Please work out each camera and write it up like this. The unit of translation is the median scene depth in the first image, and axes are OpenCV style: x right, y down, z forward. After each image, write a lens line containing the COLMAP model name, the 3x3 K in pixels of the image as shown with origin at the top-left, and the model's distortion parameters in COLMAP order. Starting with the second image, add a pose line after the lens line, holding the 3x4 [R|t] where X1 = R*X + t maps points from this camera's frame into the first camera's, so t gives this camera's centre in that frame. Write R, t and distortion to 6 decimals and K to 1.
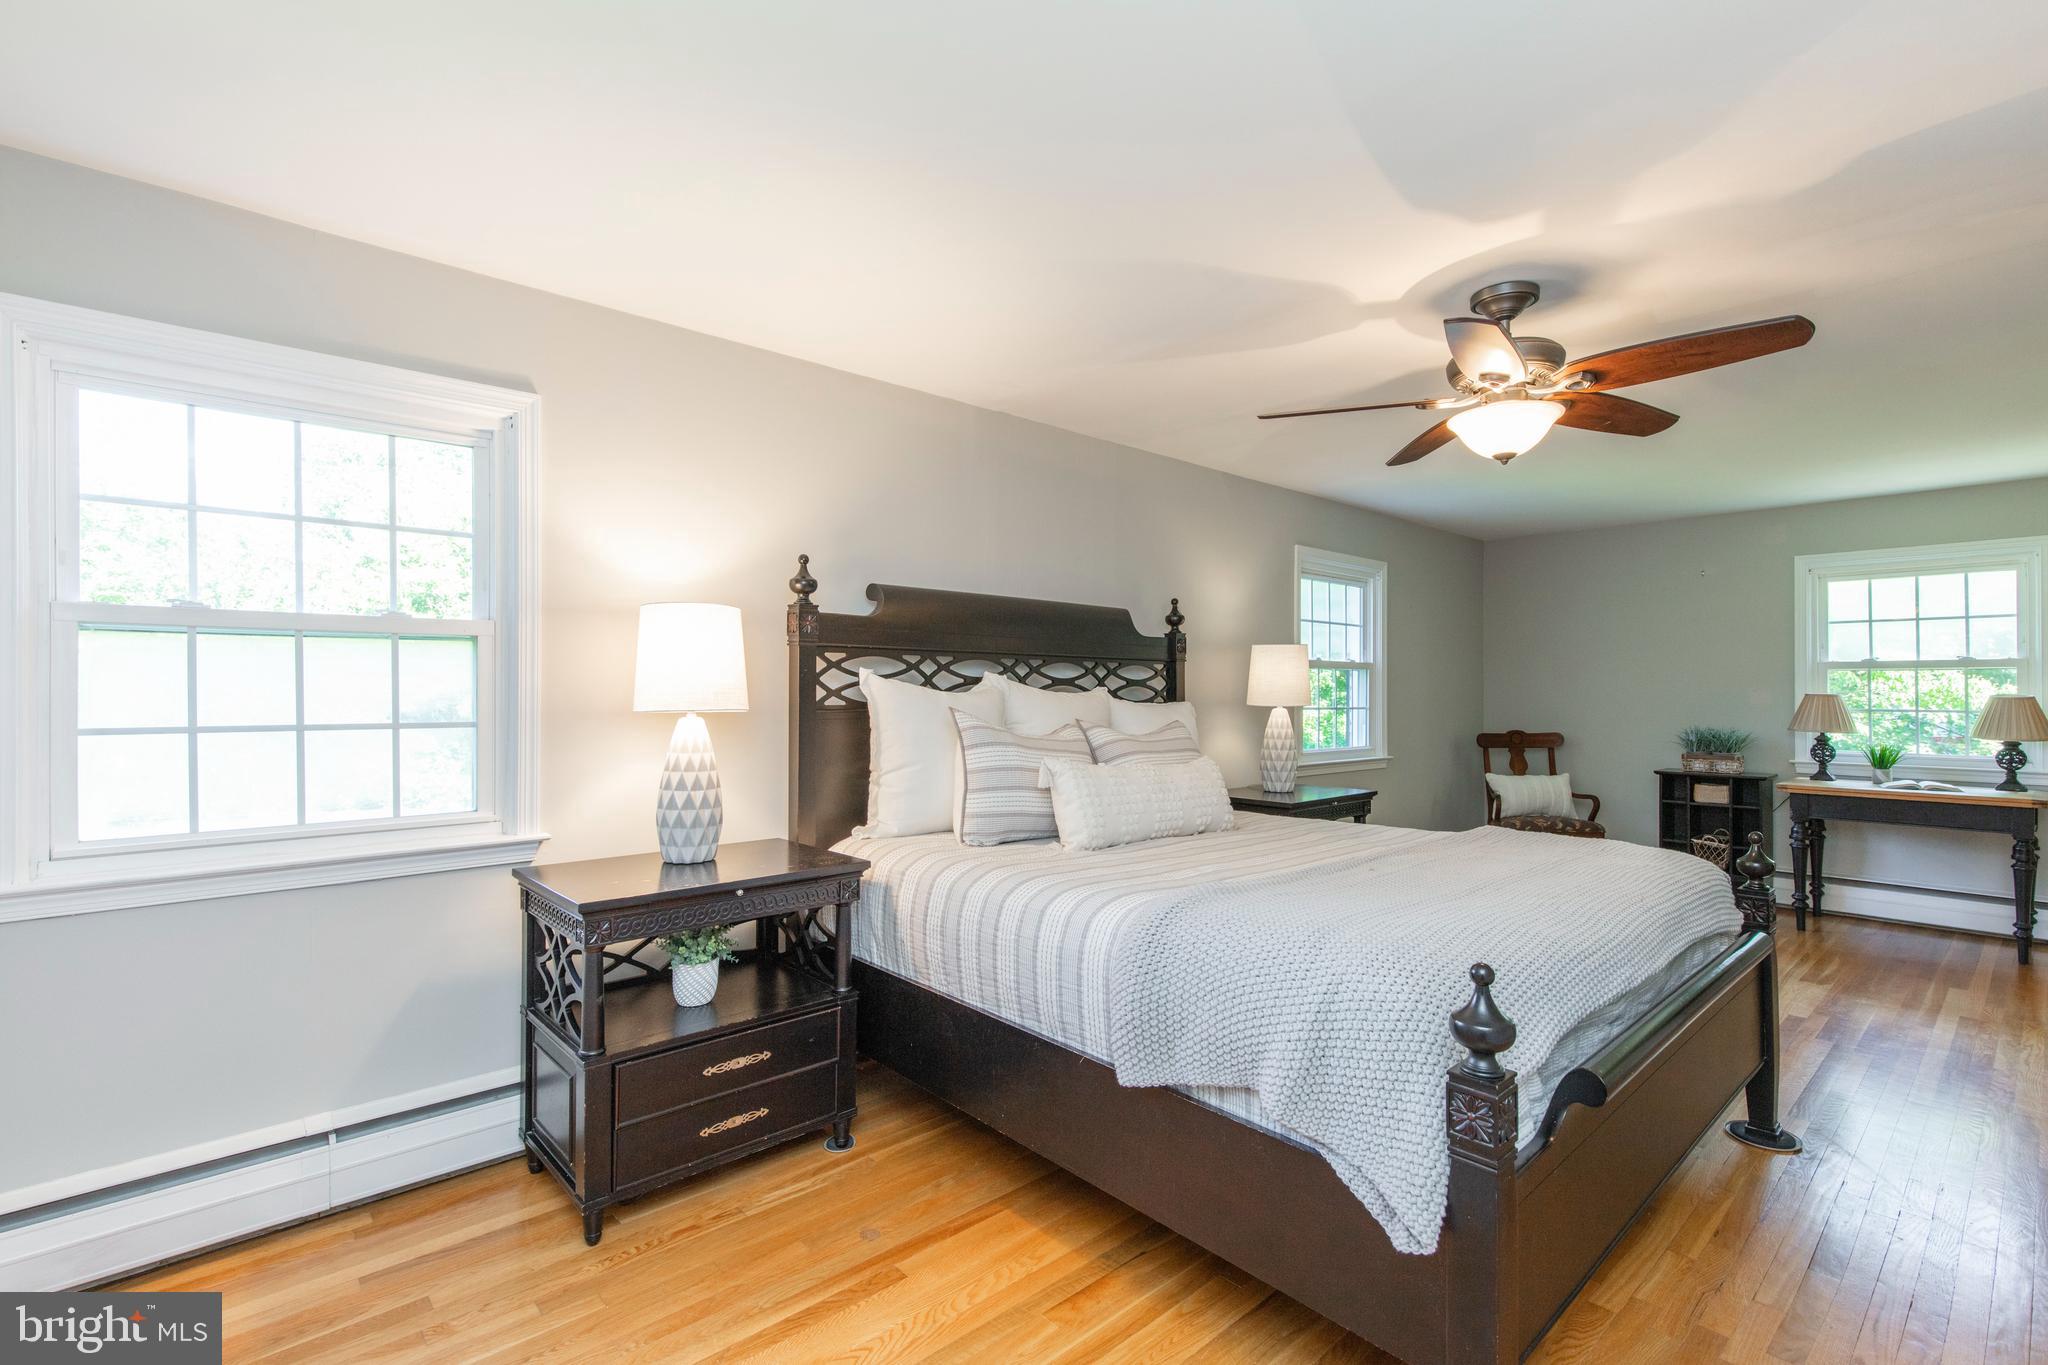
lens RADIAL K [[918.7, 0, 1015.5], [0, 918.7, 690.2], [0, 0, 1]] dist [-0.000468, 0.000056]
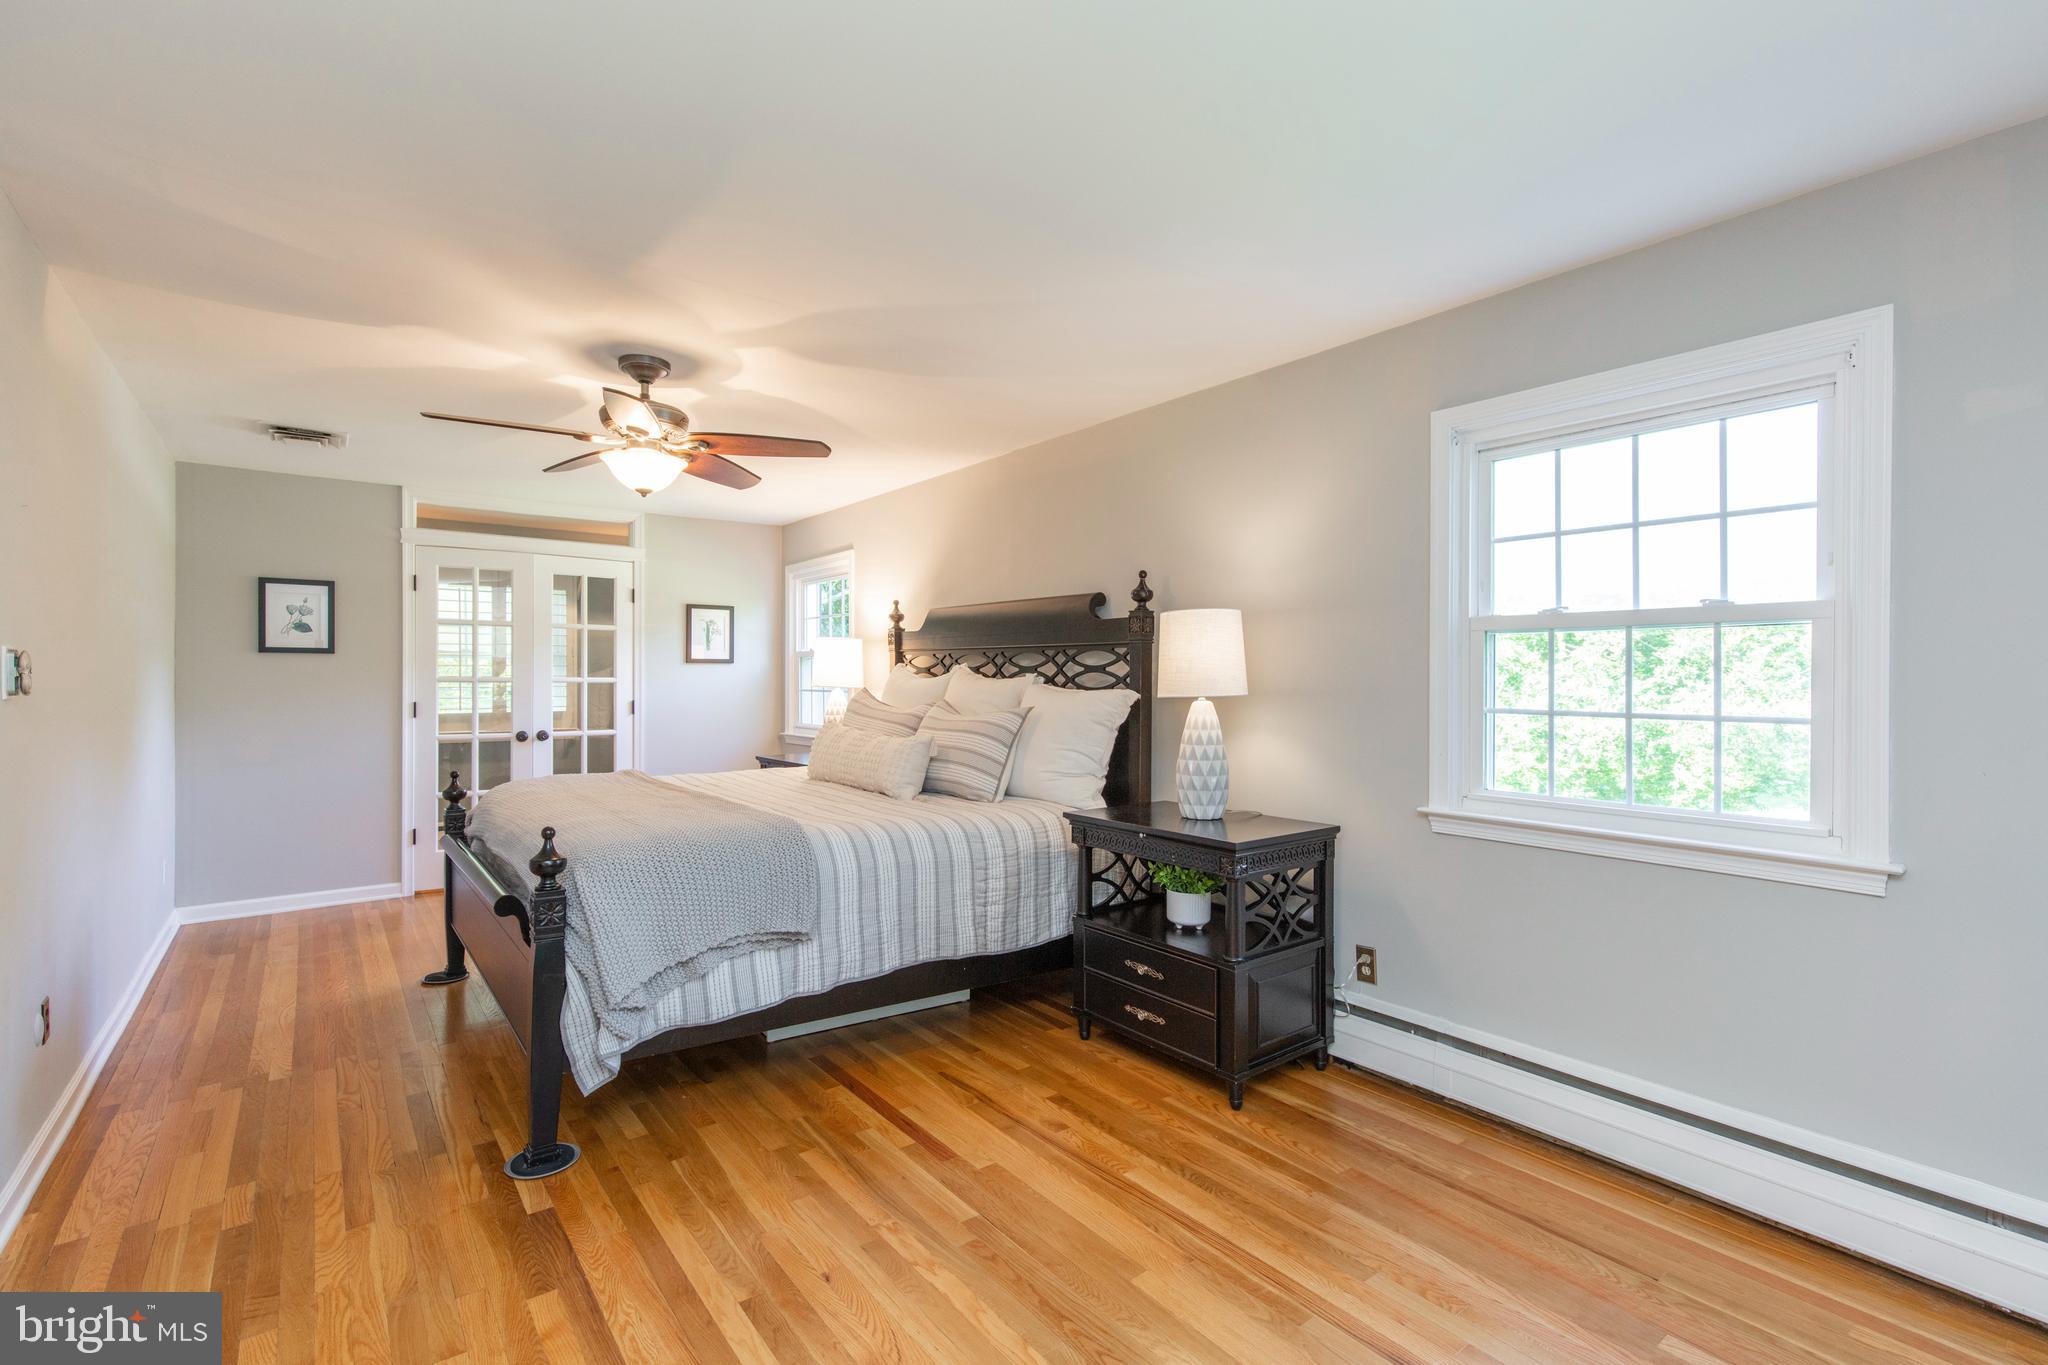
lens RADIAL K [[927.8, 0, 1007.1], [0, 927.8, 690.1], [0, 0, 1]] dist [0.012115, -0.000131]
pose [[-0.074131, 0.005506, -0.997233, 1.041937], [-0.001643, 0.999983, 0.005643, 0.006850], [0.997247, 0.002057, -0.074121, 0.938679]]
